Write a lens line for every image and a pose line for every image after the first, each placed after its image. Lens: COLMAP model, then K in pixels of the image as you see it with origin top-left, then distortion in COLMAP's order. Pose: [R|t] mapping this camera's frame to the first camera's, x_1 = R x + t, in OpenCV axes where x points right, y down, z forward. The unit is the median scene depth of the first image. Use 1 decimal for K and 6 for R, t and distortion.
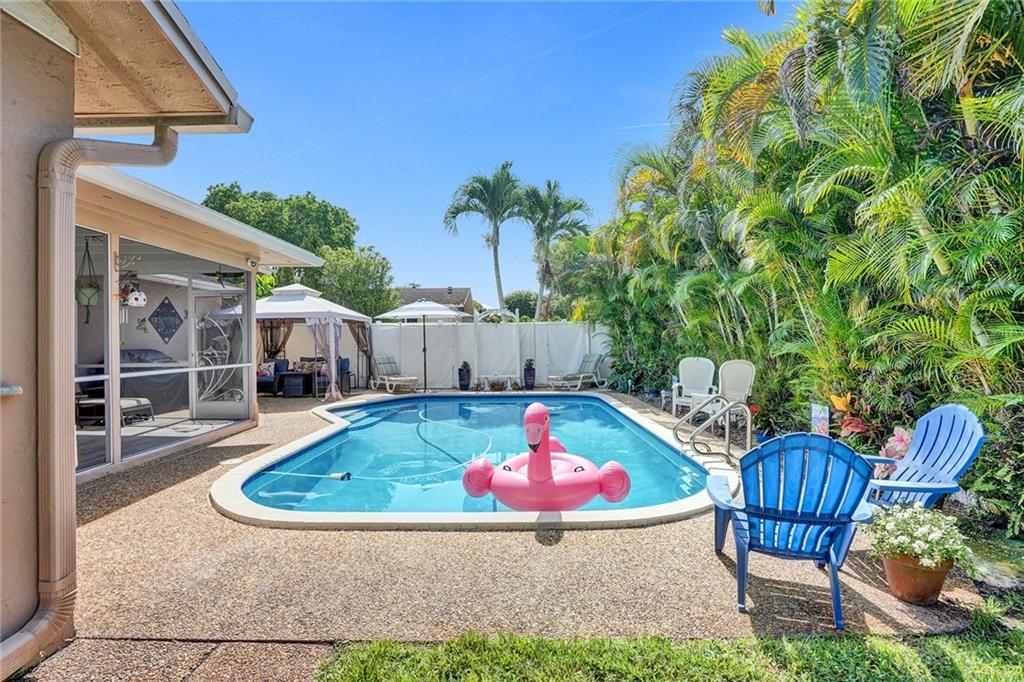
lens RADIAL K [[485.3, 0, 512.0], [0, 485.3, 341.0], [0, 0, 1]] dist [-0.067565, 0.027700]
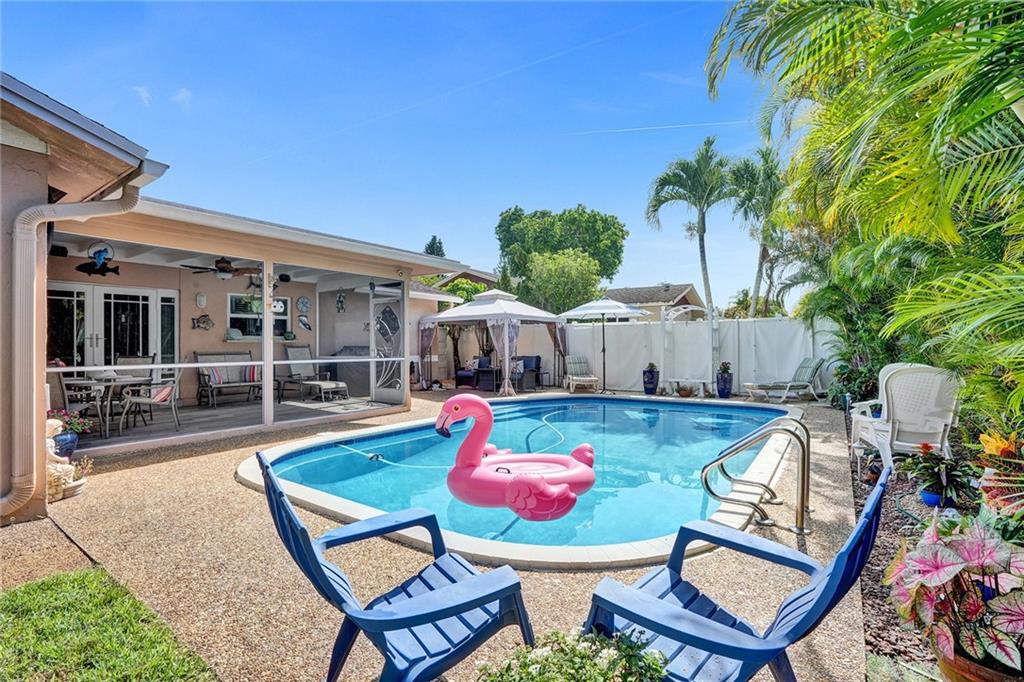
lens RADIAL K [[477.1, 0, 512.0], [0, 477.1, 341.0], [0, 0, 1]] dist [-0.047737, 0.000339]
pose [[0.822389, 0.000961, -0.568925, 0.199032], [-0.004199, 0.999982, -0.004381, 0.004961], [0.568910, 0.005992, 0.822378, 0.100592]]
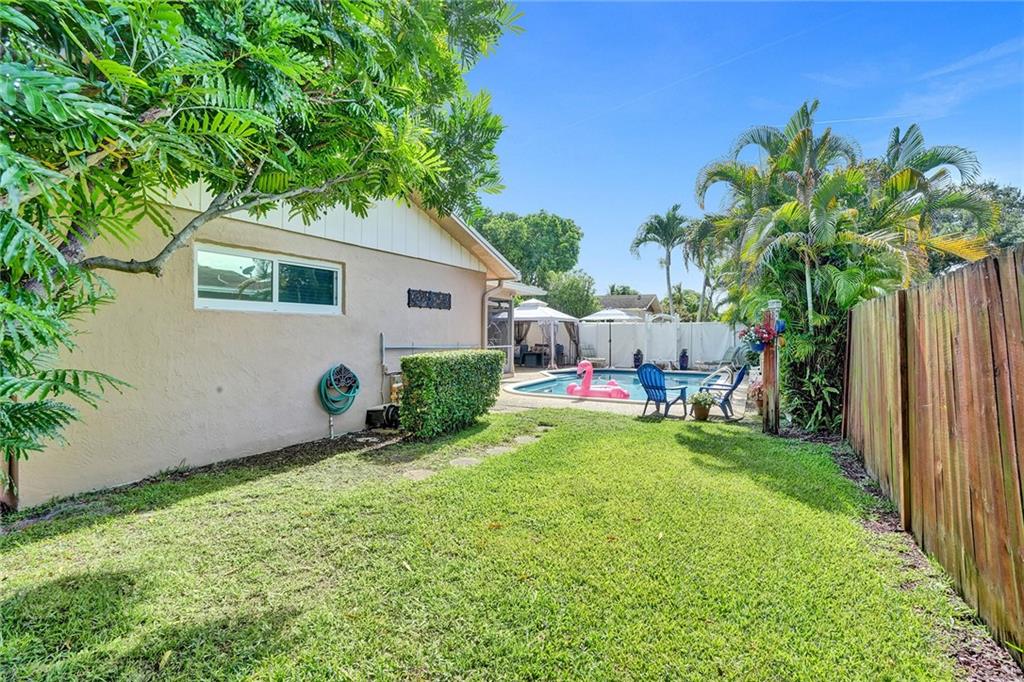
lens RADIAL K [[485.3, 0, 512.0], [0, 485.3, 341.0], [0, 0, 1]] dist [-0.067565, 0.027700]
pose [[0.894333, 0.022670, -0.446826, 0.211581], [-0.014193, 0.999650, 0.022311, -0.010217], [0.447176, -0.013612, 0.894342, -0.477173]]
